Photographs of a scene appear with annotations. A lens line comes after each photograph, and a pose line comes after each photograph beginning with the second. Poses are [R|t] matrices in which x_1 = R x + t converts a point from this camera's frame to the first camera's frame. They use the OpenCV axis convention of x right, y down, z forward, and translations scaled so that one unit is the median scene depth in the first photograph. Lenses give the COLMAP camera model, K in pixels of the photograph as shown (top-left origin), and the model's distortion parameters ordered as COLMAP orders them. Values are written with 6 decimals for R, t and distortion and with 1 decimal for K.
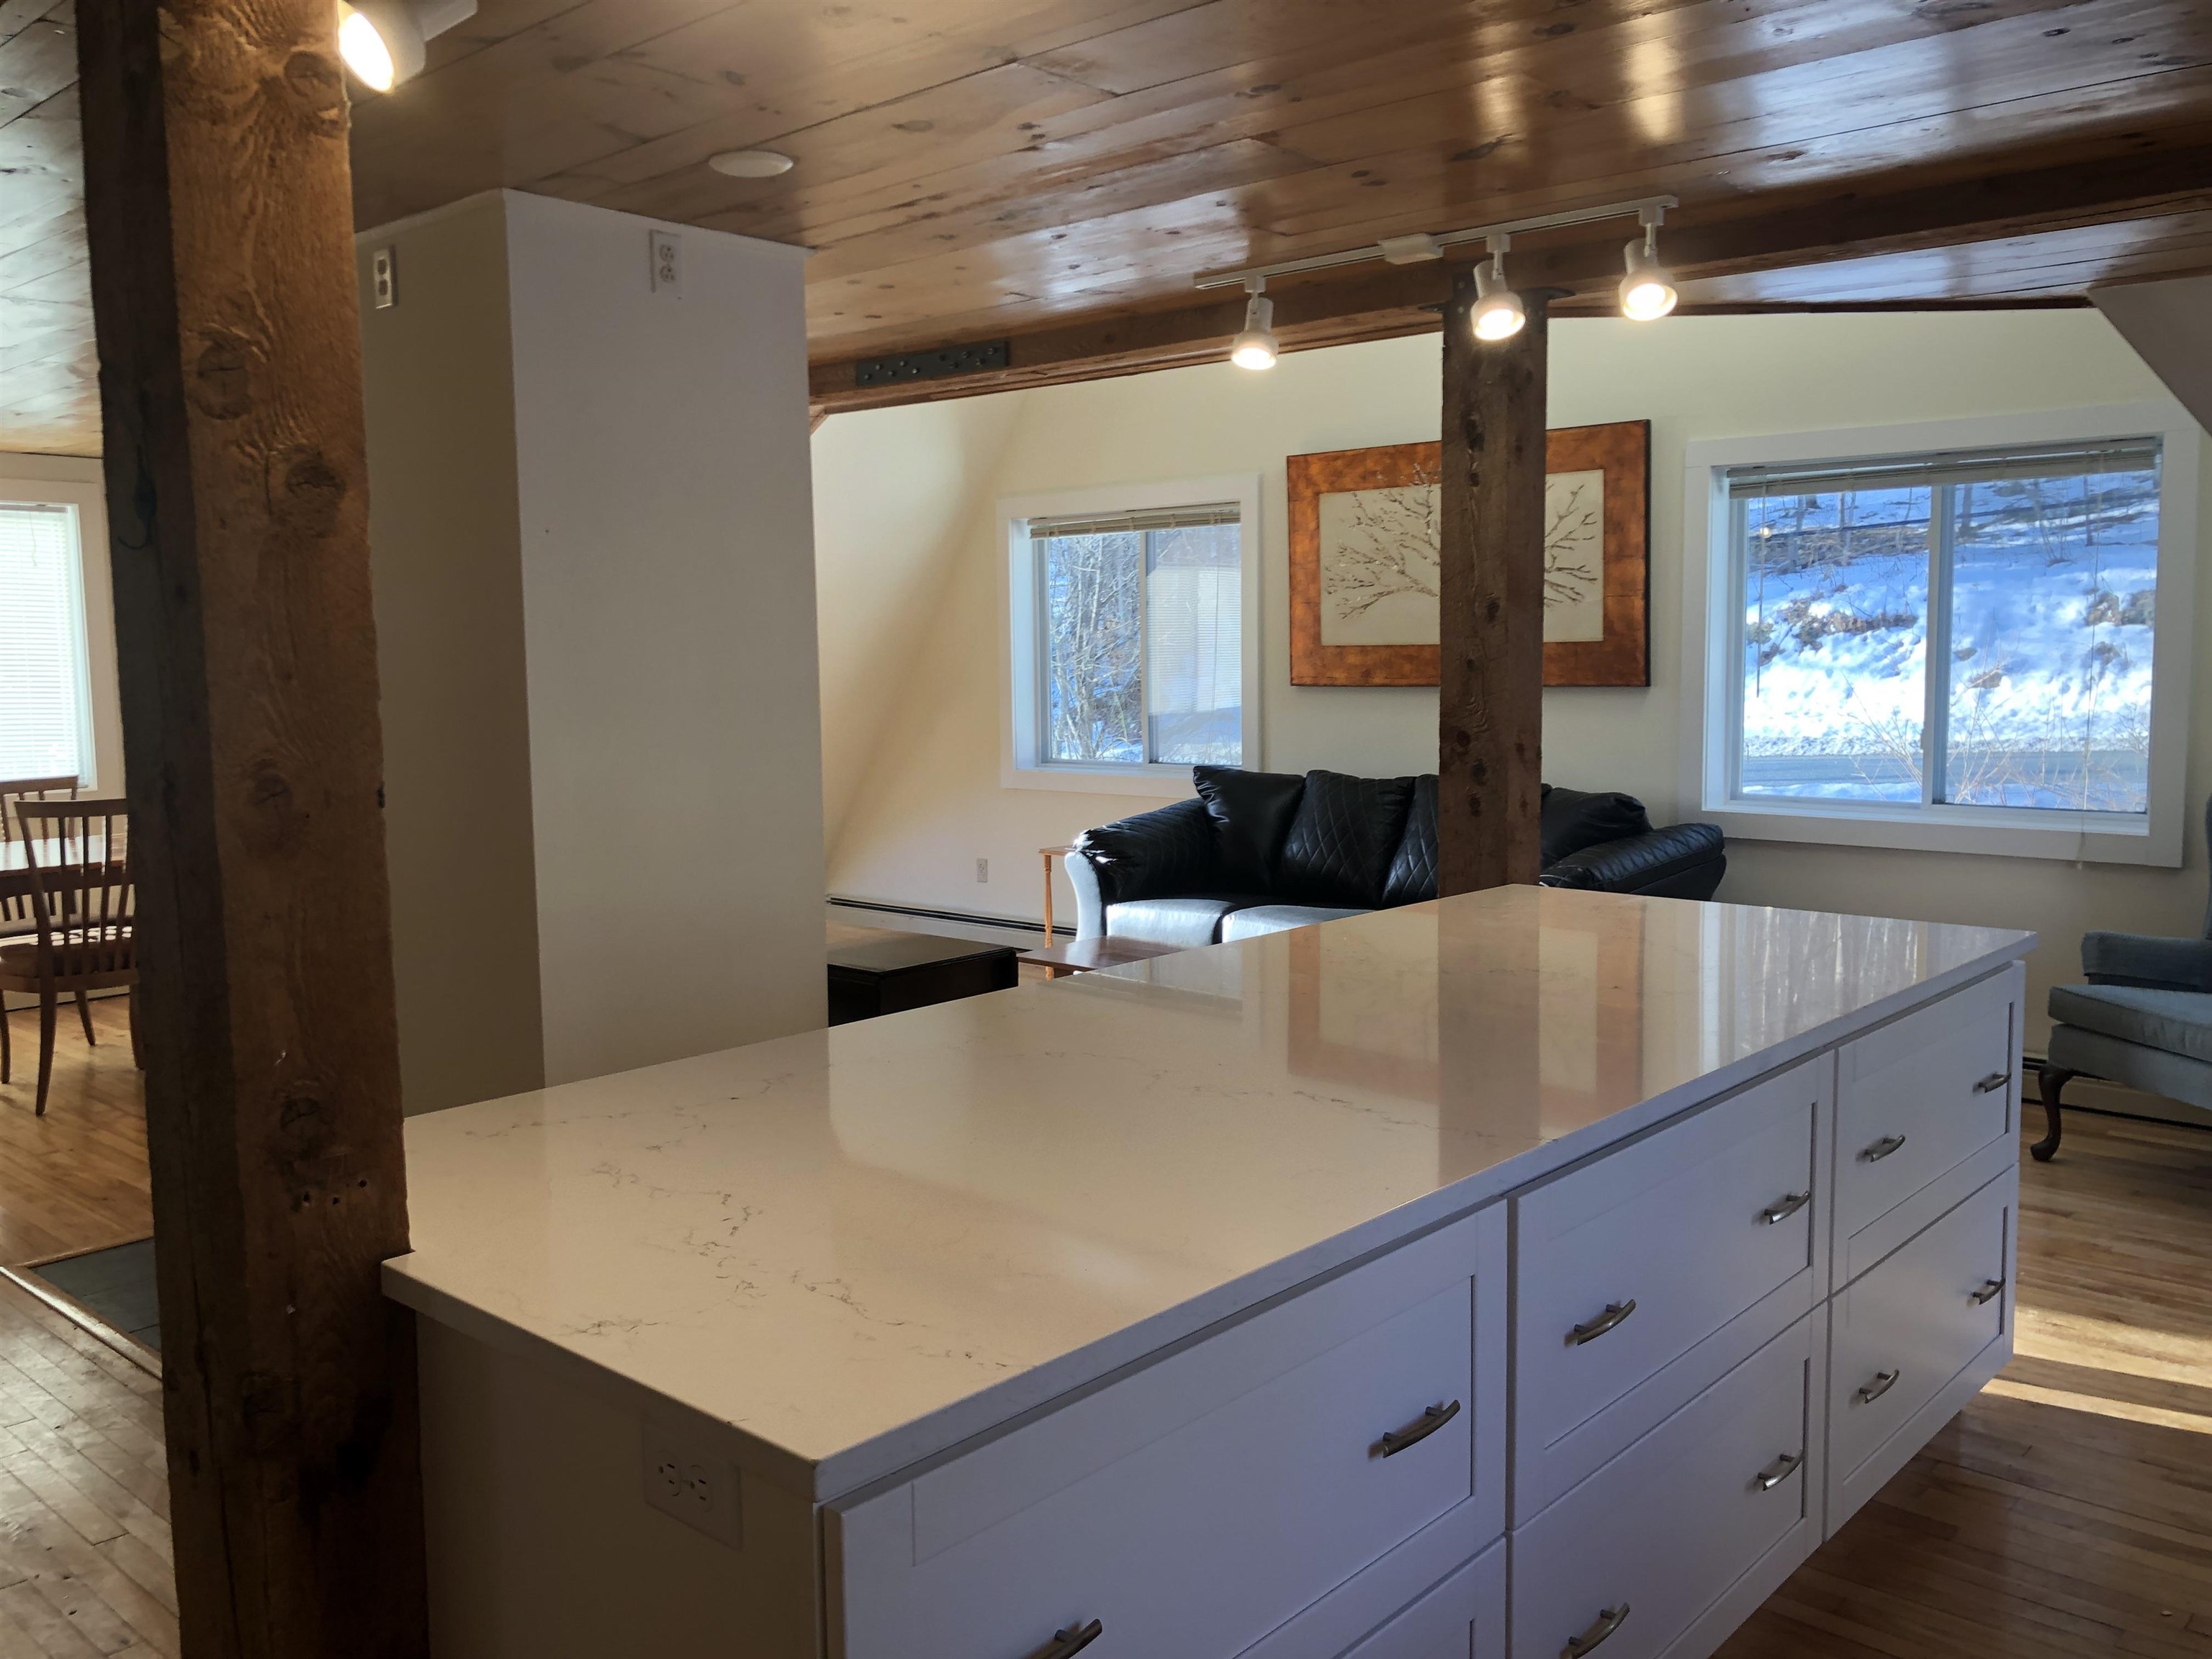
lens RADIAL K [[1780.8, 0, 1107.5], [0, 1780.8, 828.4], [0, 0, 1]] dist [0.016321, -0.037543]
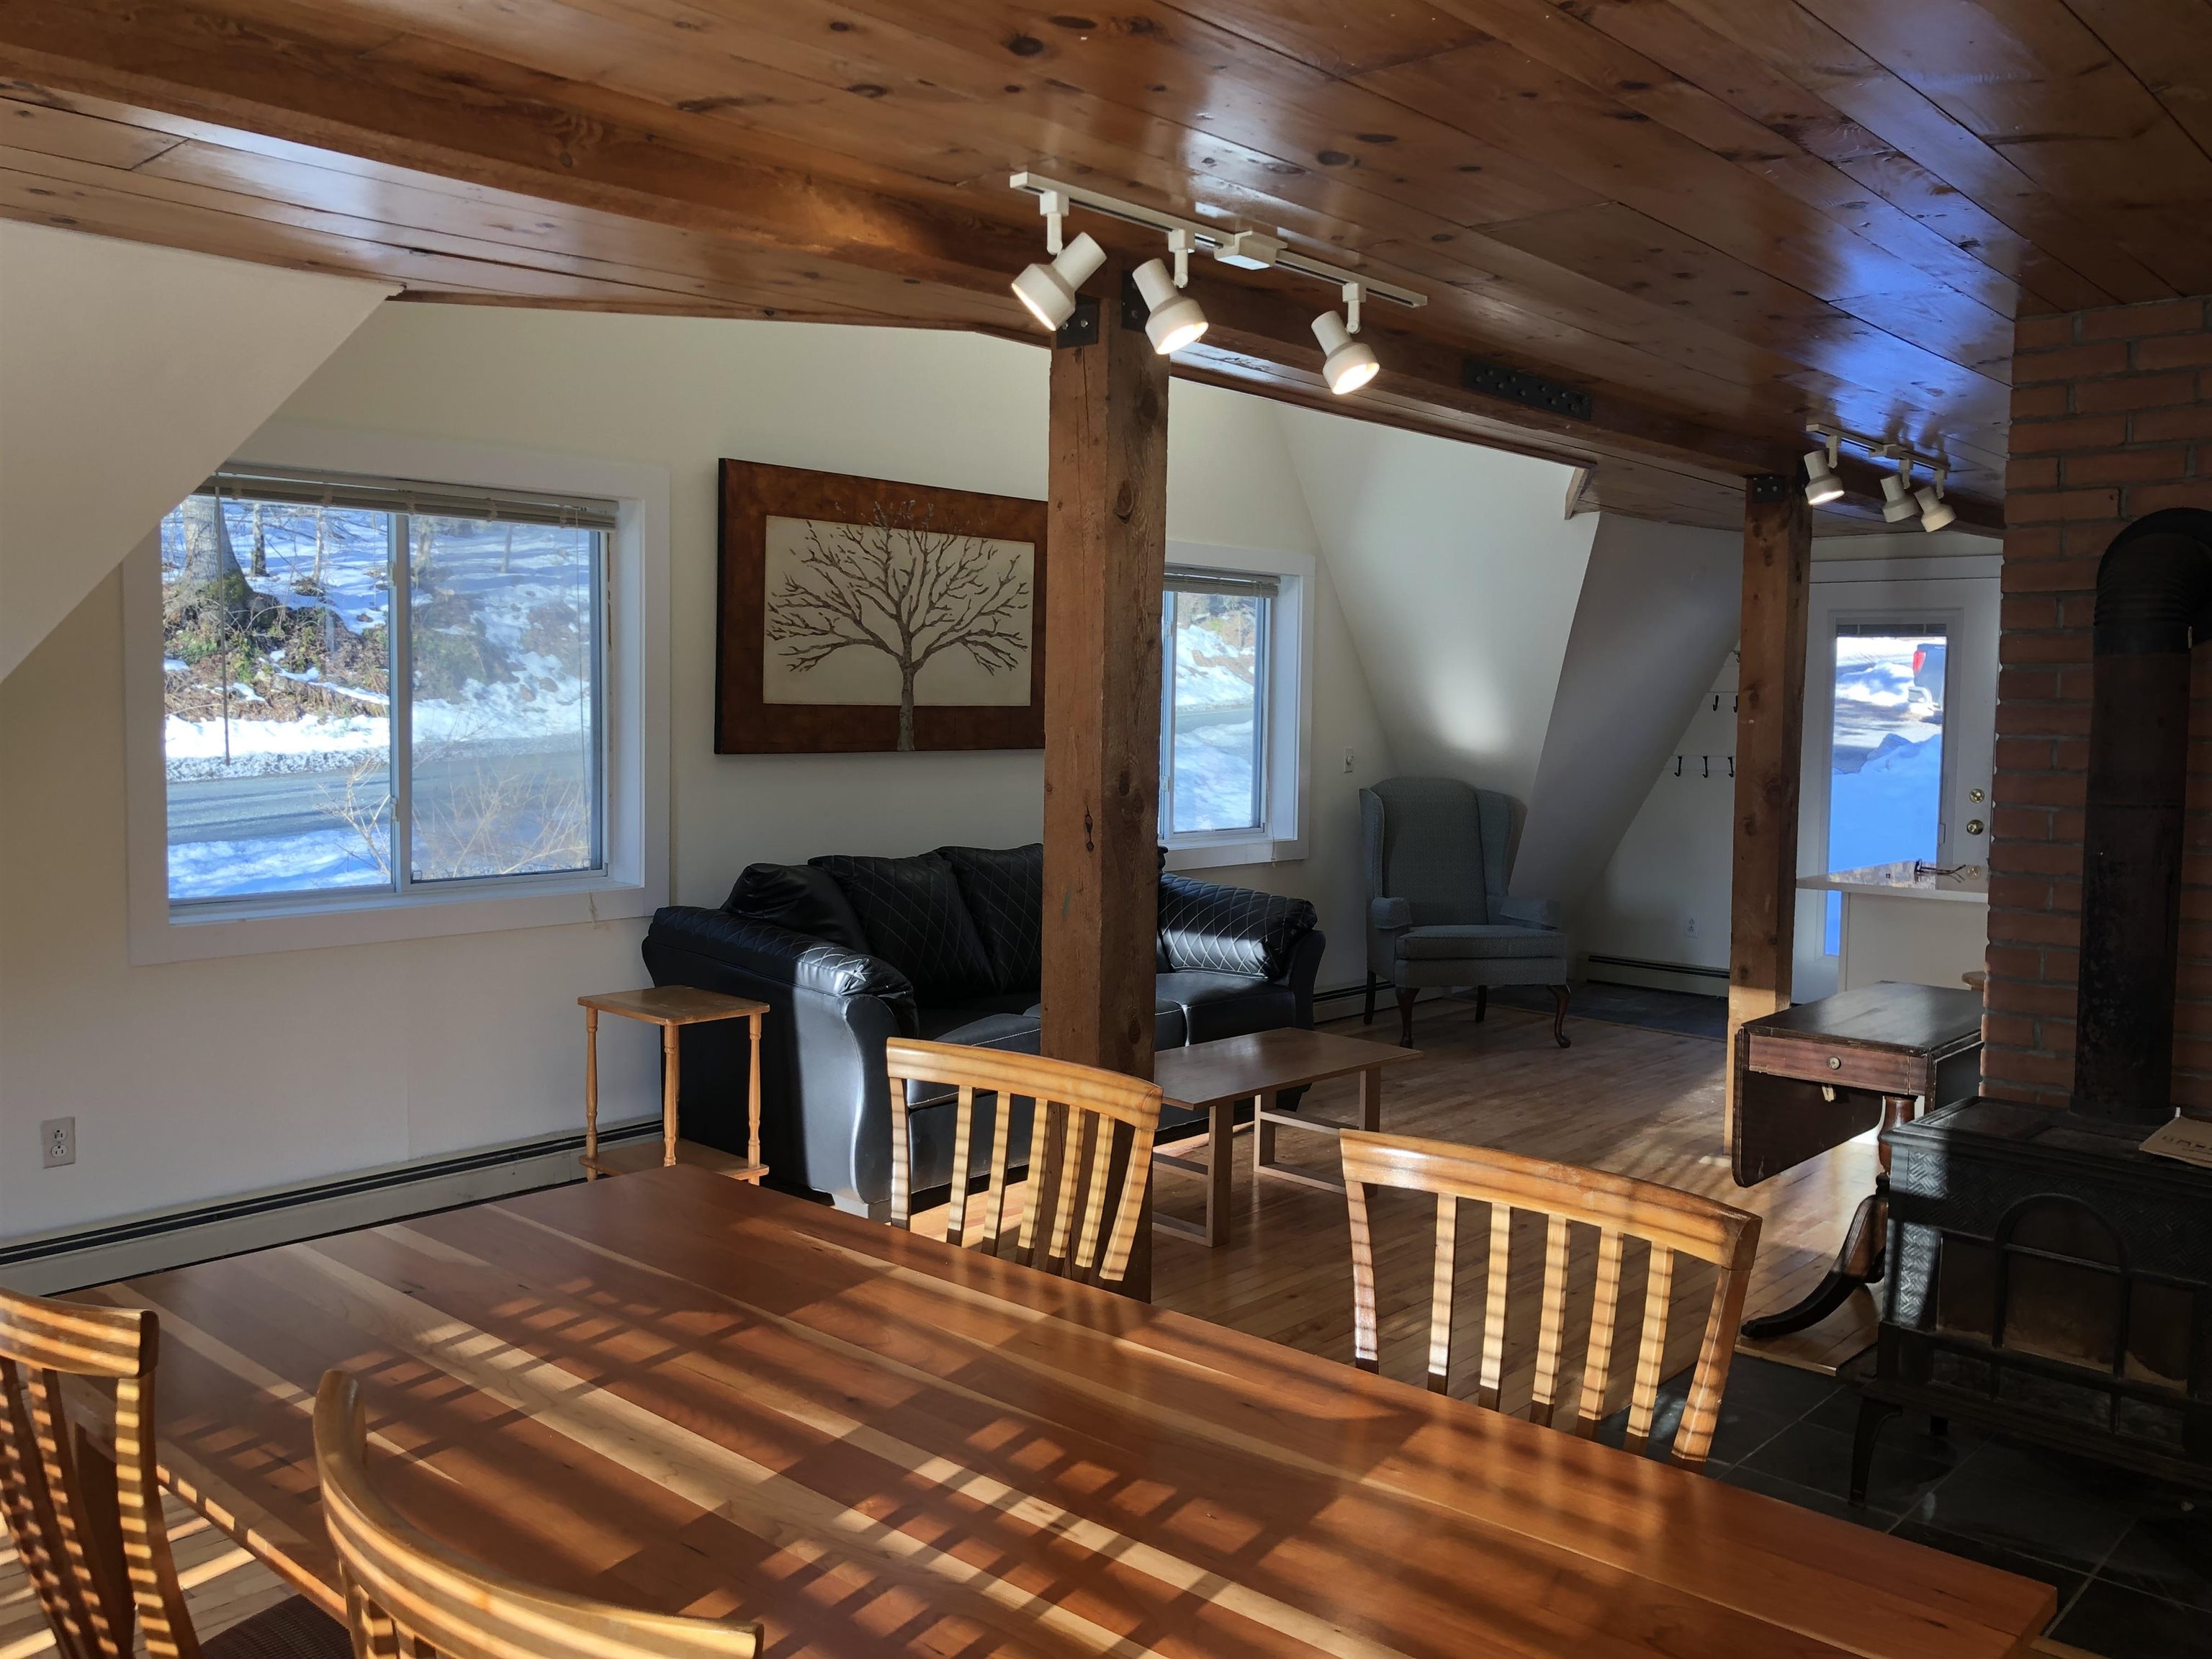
lens RADIAL K [[1780.8, 0, 1095.9], [0, 1780.8, 813.0], [0, 0, 1]] dist [0.016321, -0.037543]
pose [[-0.004062, -0.056483, 0.998395, -0.698259], [0.082541, 0.994978, 0.056626, -0.089086], [-0.996579, 0.082639, 0.000621, 0.877010]]
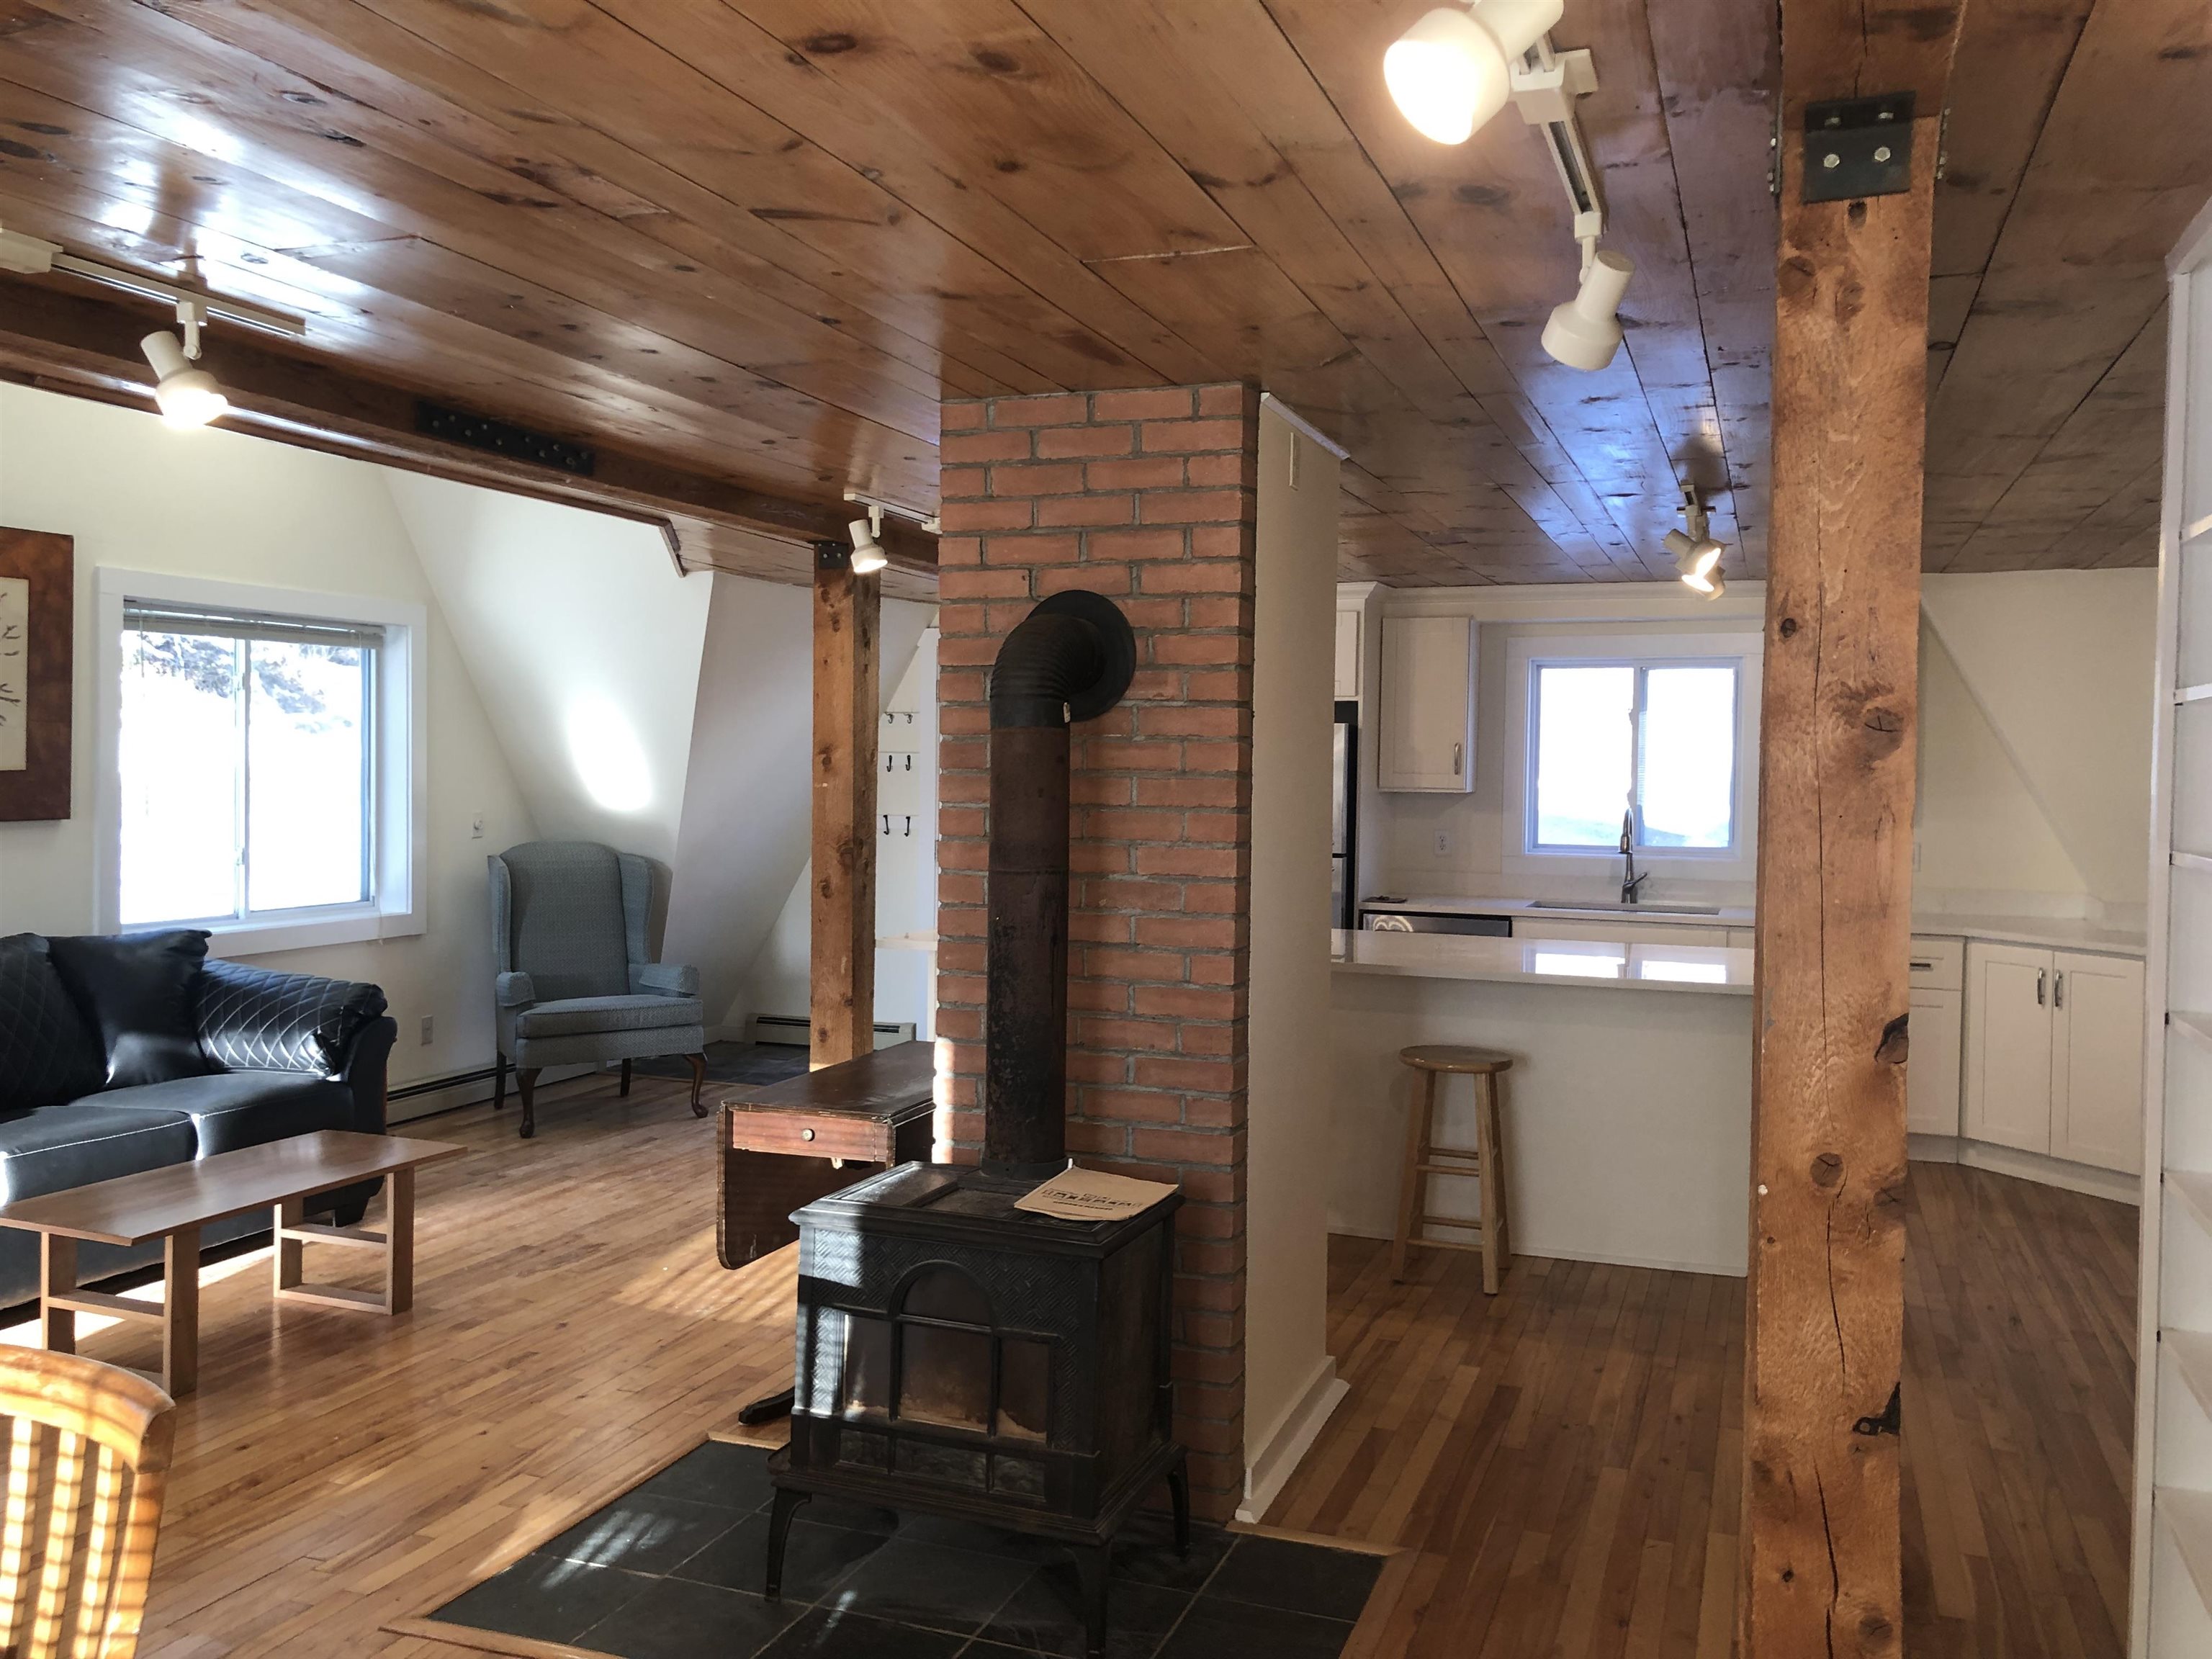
lens RADIAL K [[1780.8, 0, 1140.8], [0, 1780.8, 815.2], [0, 0, 1]] dist [0.016321, -0.037543]
pose [[-0.399034, -0.025698, 0.916576, -0.691420], [0.078759, 0.994952, 0.062183, -0.085615], [-0.913547, 0.097002, -0.394996, 0.768806]]
